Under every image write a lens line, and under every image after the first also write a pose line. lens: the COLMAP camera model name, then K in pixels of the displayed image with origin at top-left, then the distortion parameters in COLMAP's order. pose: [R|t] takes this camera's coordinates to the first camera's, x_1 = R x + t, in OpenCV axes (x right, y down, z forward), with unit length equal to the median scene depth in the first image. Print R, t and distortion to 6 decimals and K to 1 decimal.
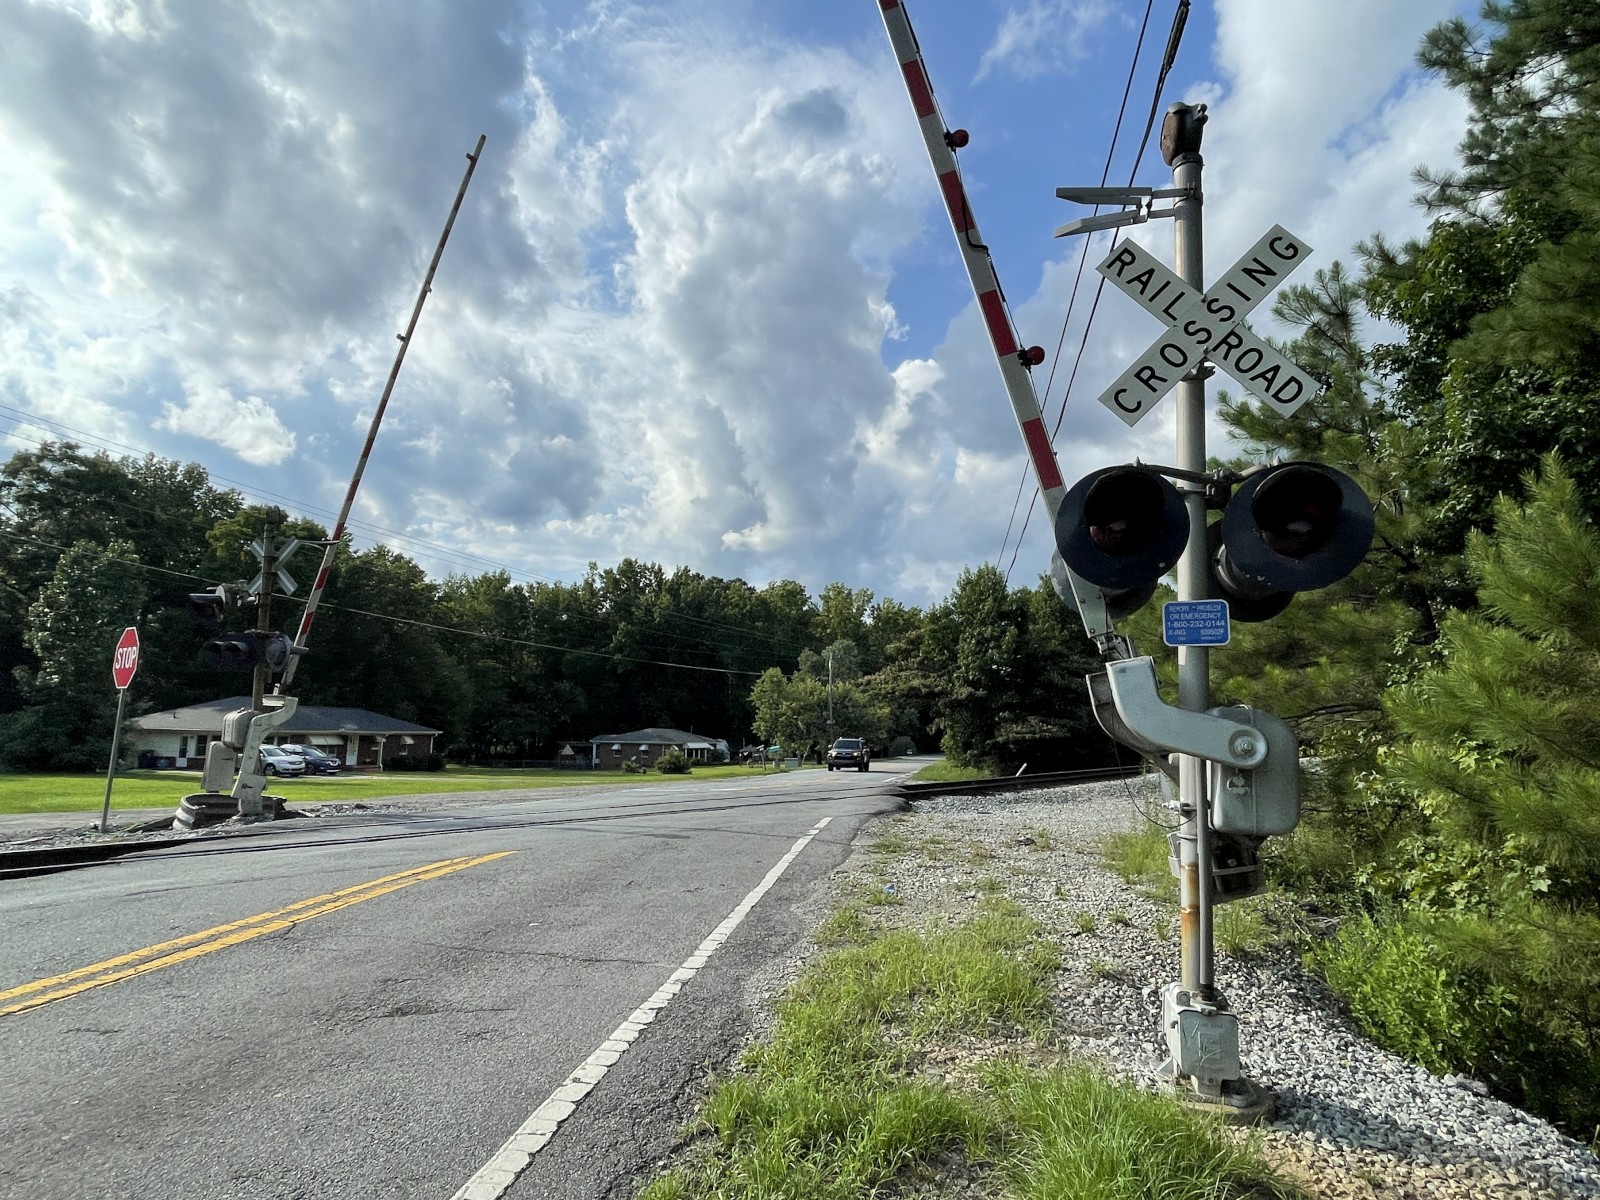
lens RADIAL K [[887.2, 0, 806.6], [0, 887.2, 600.6], [0, 0, 1]] dist [0.001883, -0.001388]
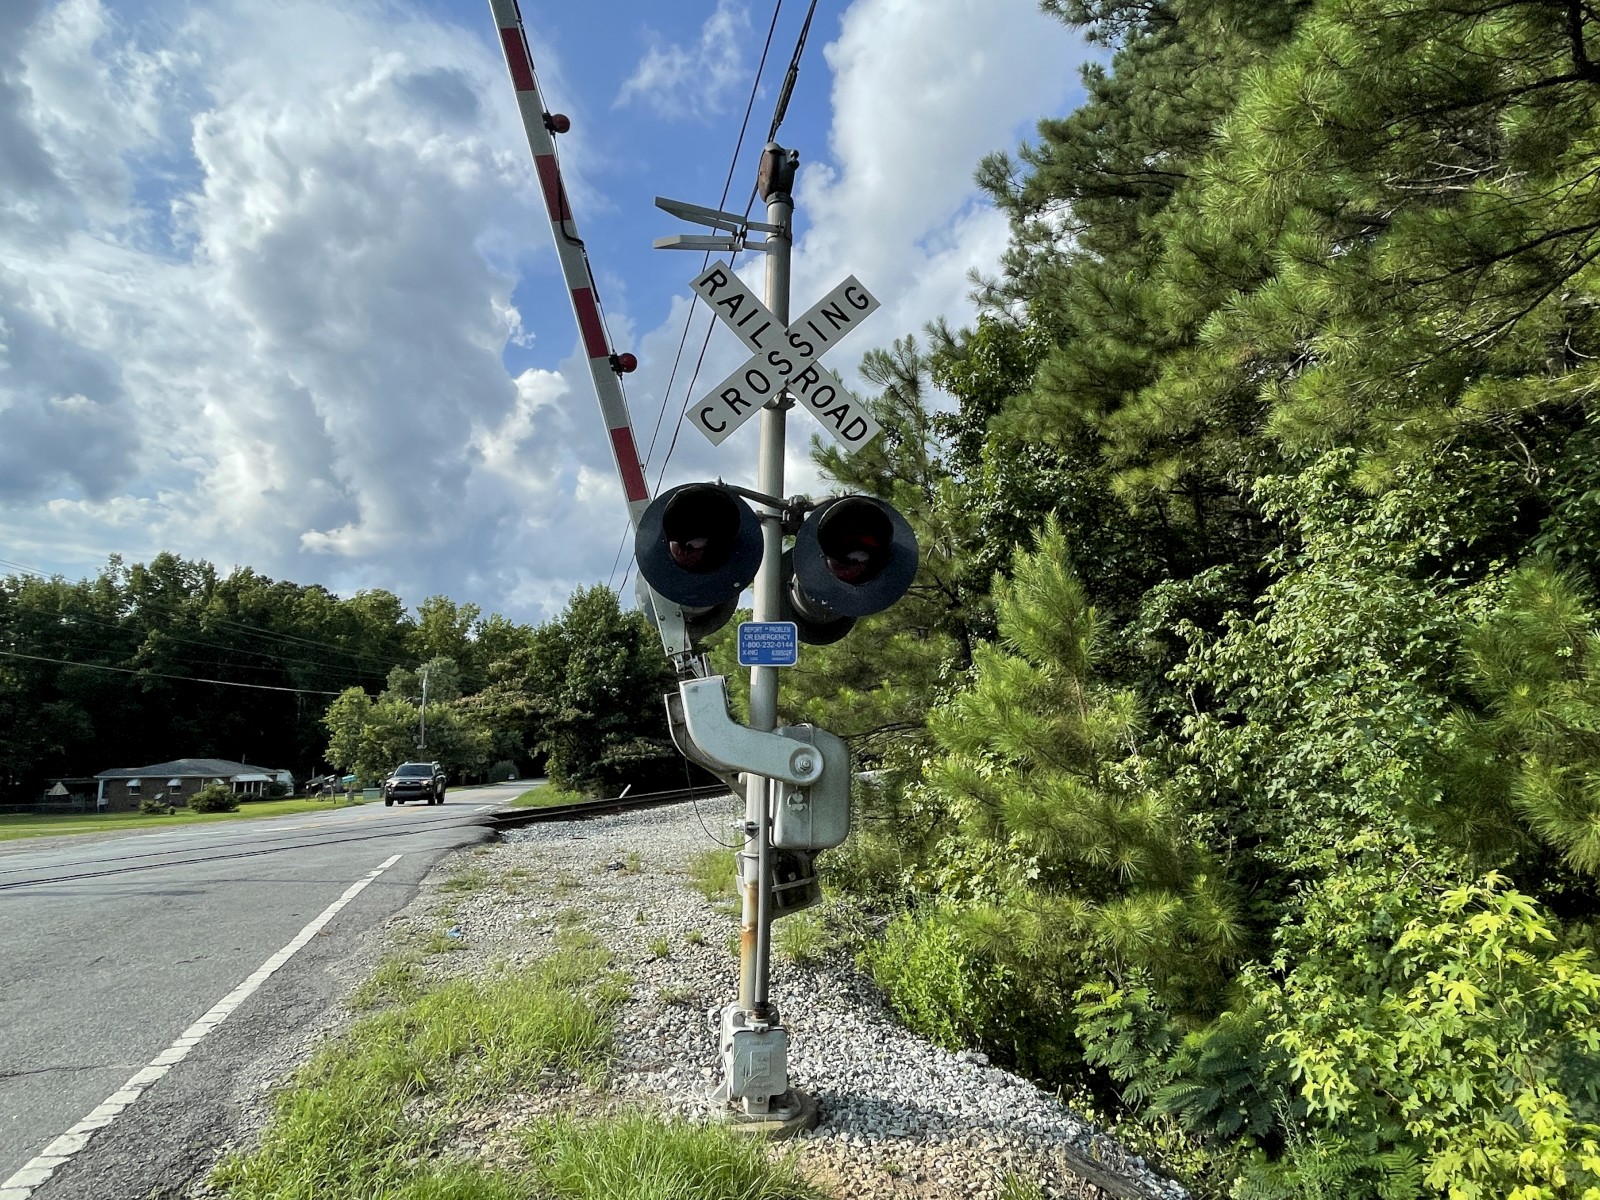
lens RADIAL K [[887.2, 0, 806.6], [0, 887.2, 600.6], [0, 0, 1]] dist [0.001883, -0.001388]
pose [[0.909847, 0.048071, 0.412149, 0.020305], [-0.038331, 0.998757, -0.031870, 0.002293], [-0.413169, 0.013199, 0.910559, 0.017935]]
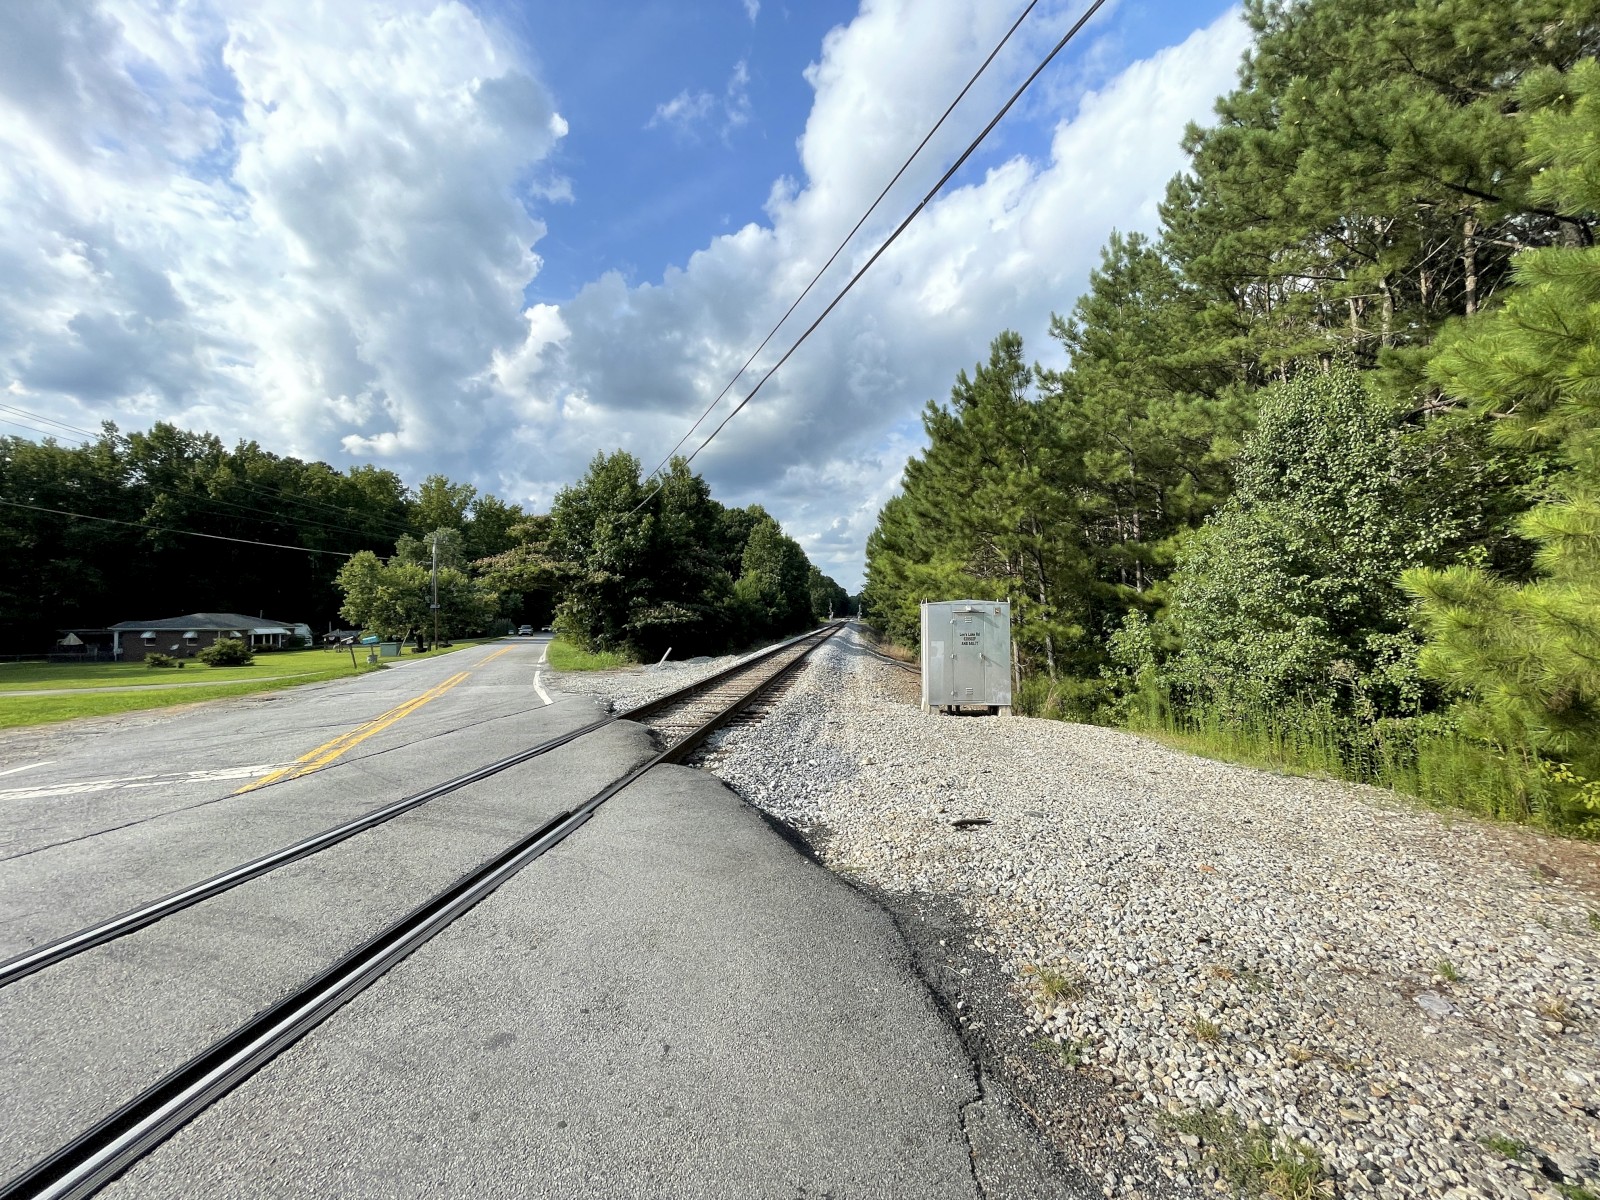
lens RADIAL K [[634.6, 0, 800.0], [0, 634.6, 600.0], [0, 0, 1]] dist [0.001950, 0.000212]
pose [[0.845951, 0.002767, 0.533253, -0.036135], [-0.070782, 0.991721, 0.107142, 0.123923], [-0.528542, -0.128382, 0.839143, 0.951389]]
